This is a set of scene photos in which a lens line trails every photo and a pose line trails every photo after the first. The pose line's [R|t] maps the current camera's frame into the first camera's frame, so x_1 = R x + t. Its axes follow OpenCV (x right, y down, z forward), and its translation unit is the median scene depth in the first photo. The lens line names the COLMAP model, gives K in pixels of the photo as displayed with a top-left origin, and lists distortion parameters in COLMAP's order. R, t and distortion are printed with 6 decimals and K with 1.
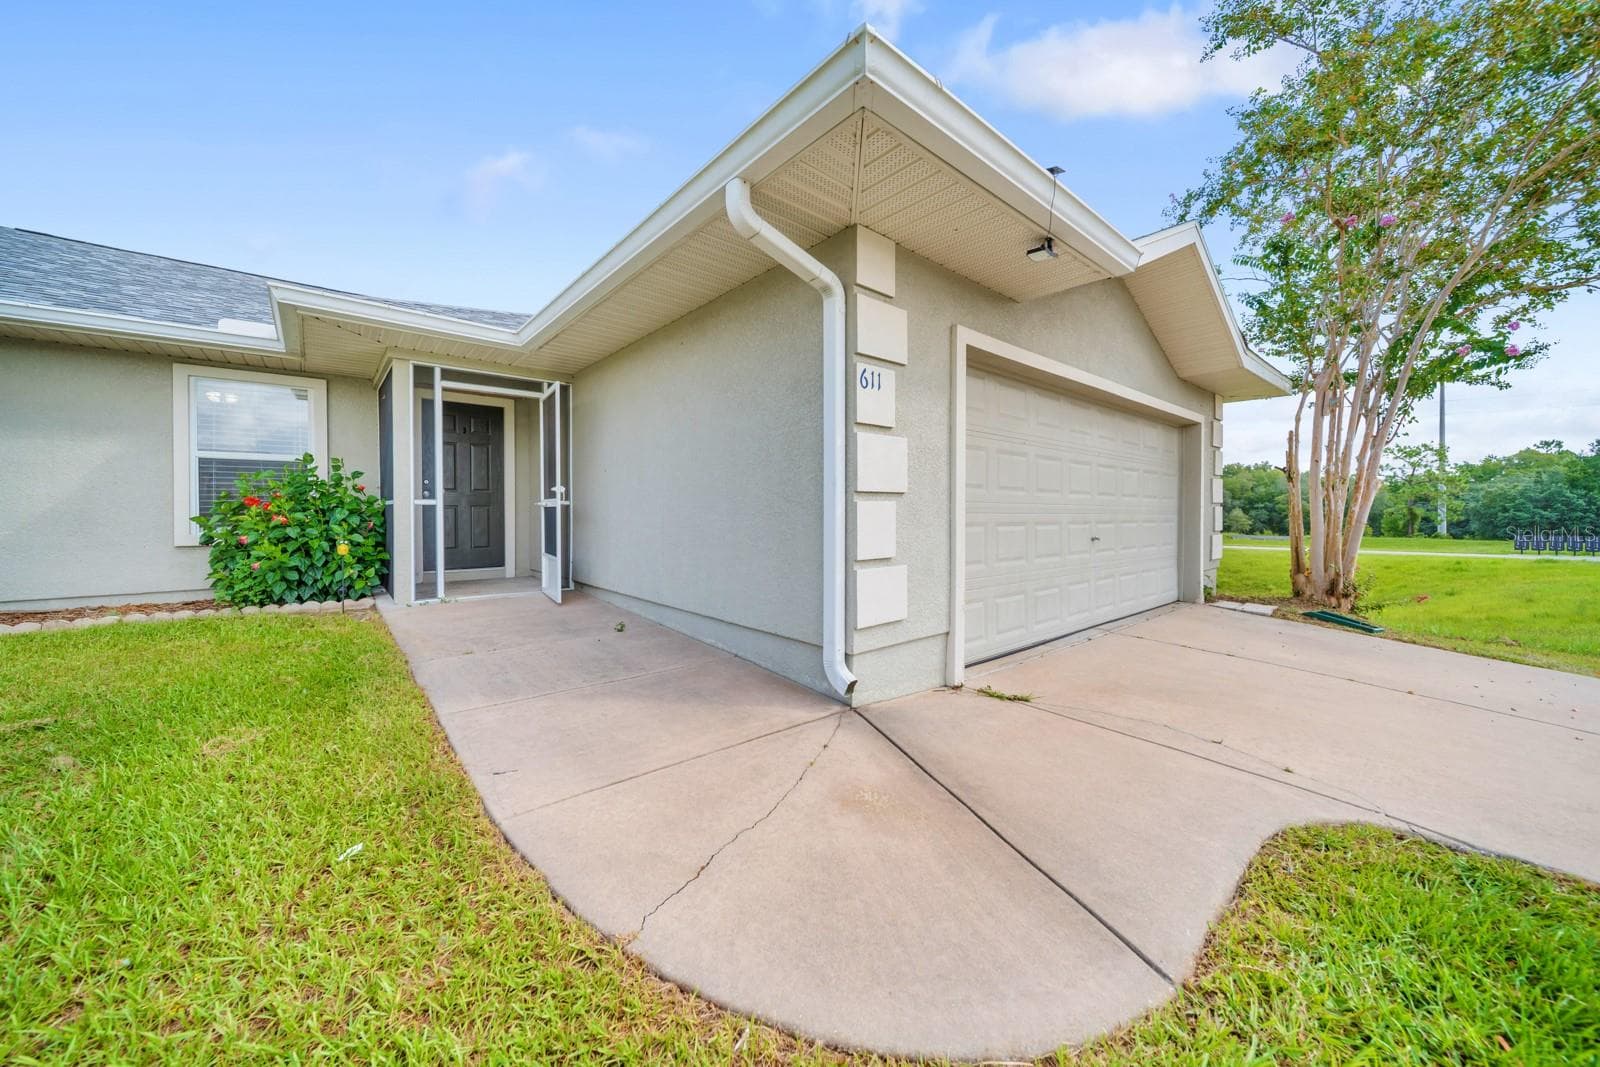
lens RADIAL K [[564.3, 0, 797.2], [0, 564.3, 517.3], [0, 0, 1]] dist [-0.001104, -0.000095]
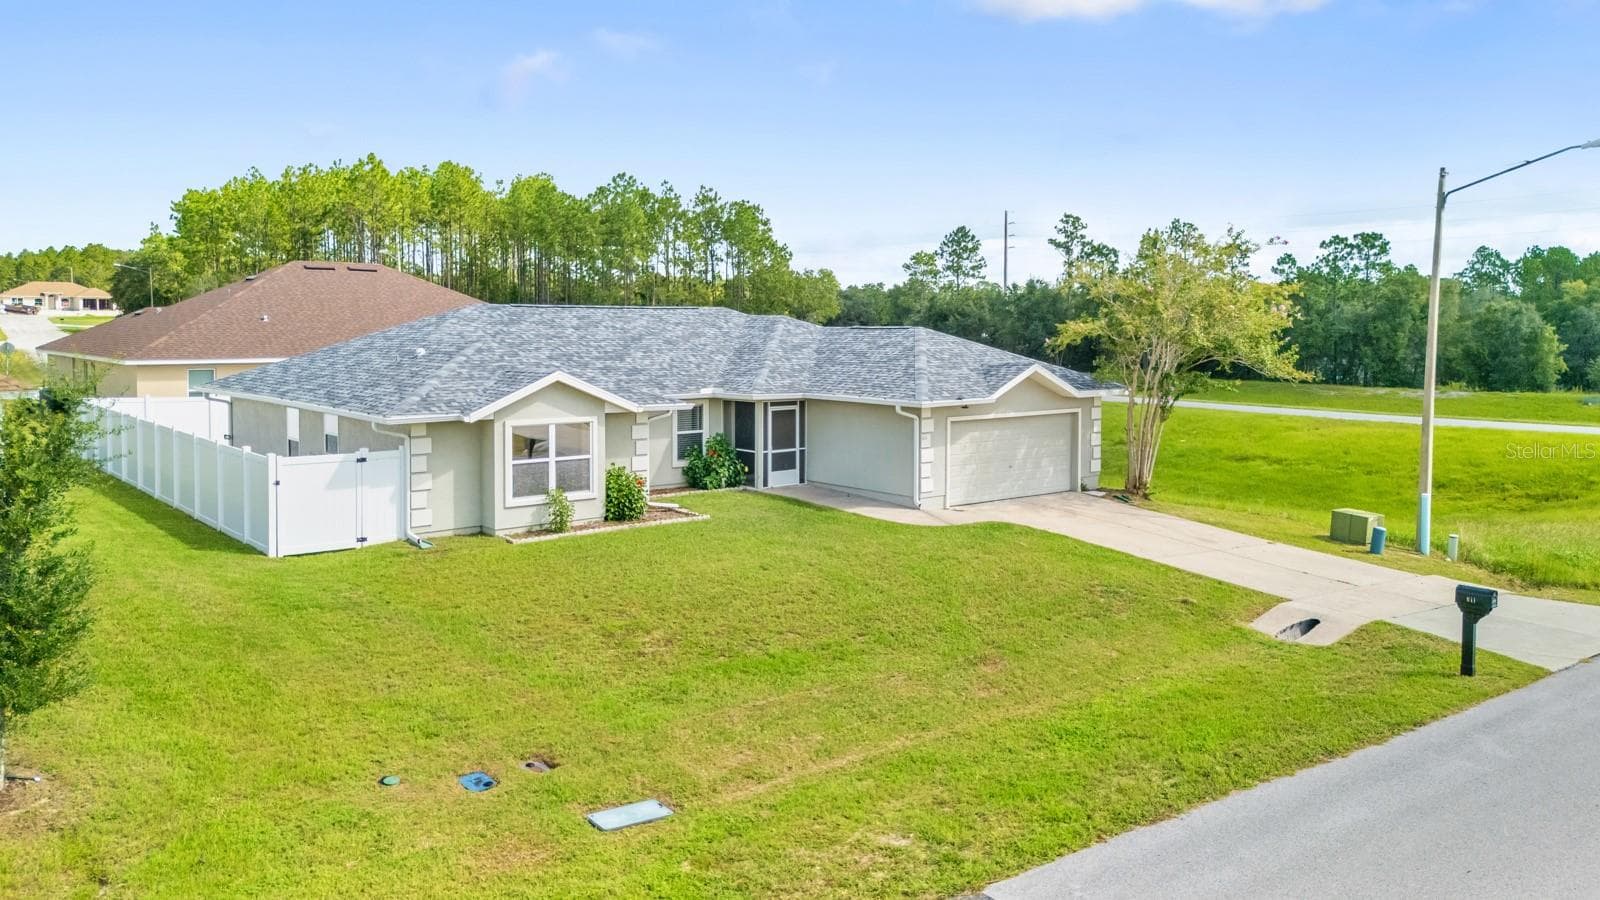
lens RADIAL K [[1181.0, 0, 793.8], [0, 1181.0, 427.4], [0, 0, 1]] dist [0.067036, -0.061672]
pose [[0.999797, 0.003193, -0.019889, -0.407293], [-0.001687, 0.997160, 0.075291, -0.575669], [0.020073, -0.075242, 0.996963, -4.689215]]
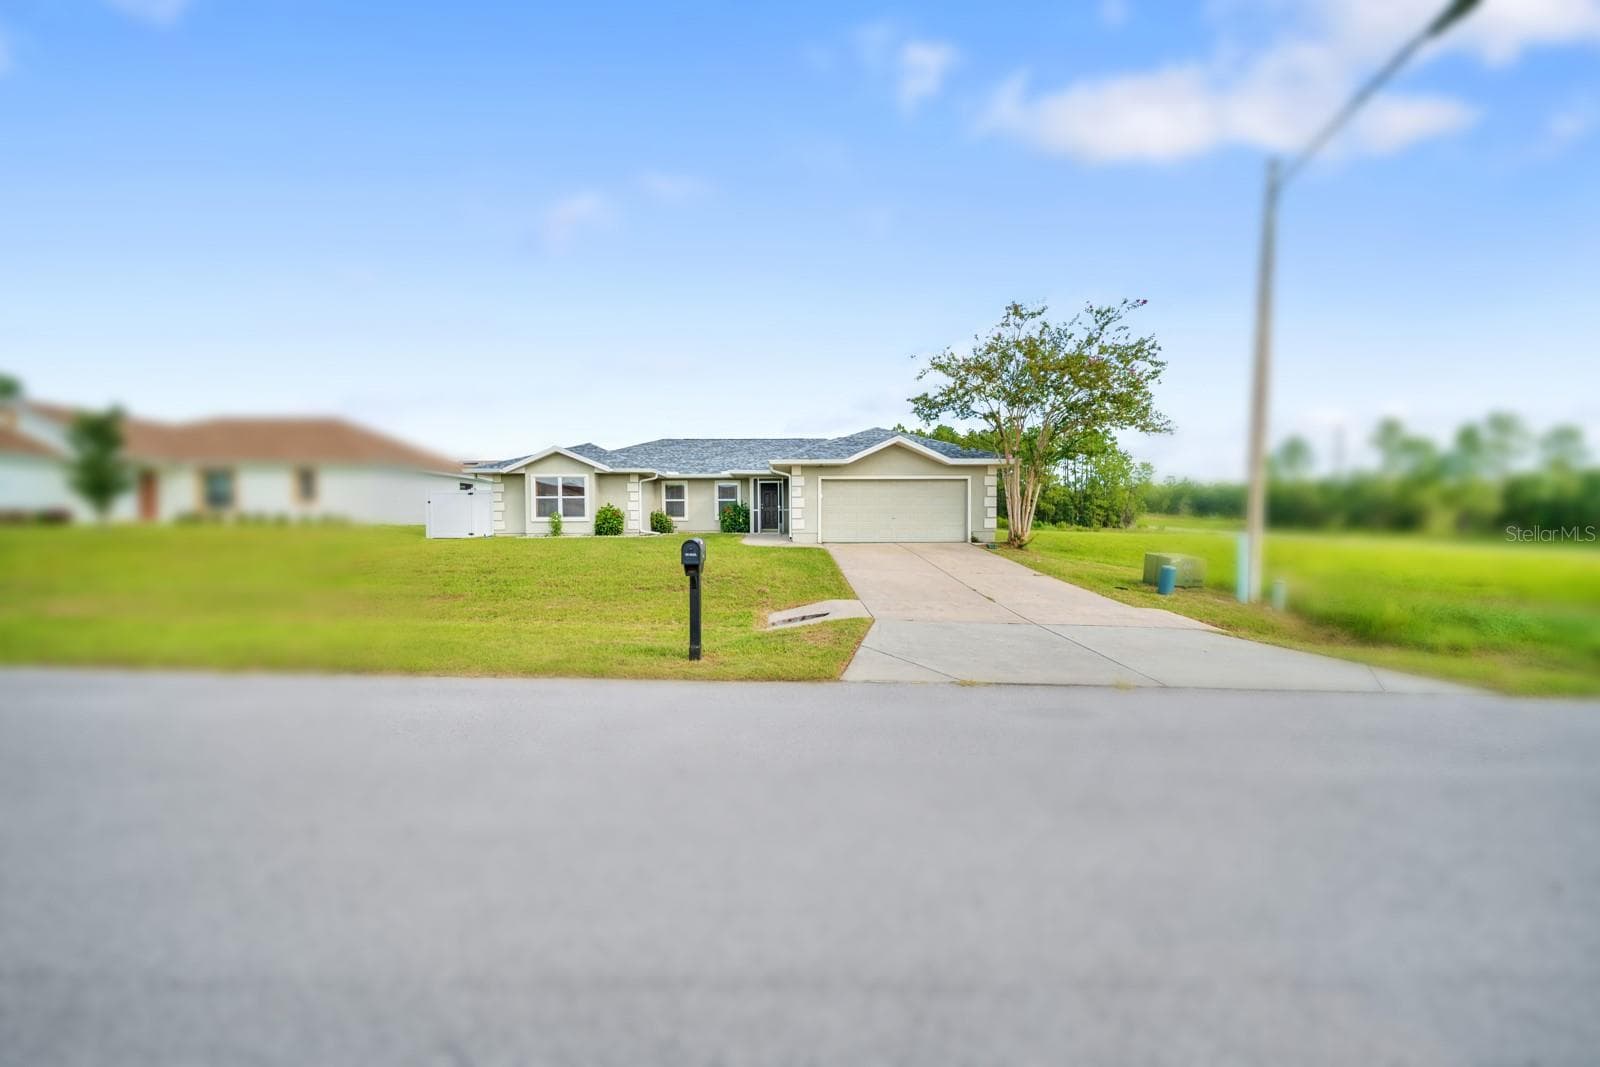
lens RADIAL K [[564.3, 0, 797.2], [0, 564.3, 517.3], [0, 0, 1]] dist [-0.001104, -0.000095]
pose [[0.786248, -0.005586, -0.617886, 2.257875], [-0.001284, 0.999942, -0.010675, 0.073043], [0.617910, 0.009186, 0.786195, -2.198327]]
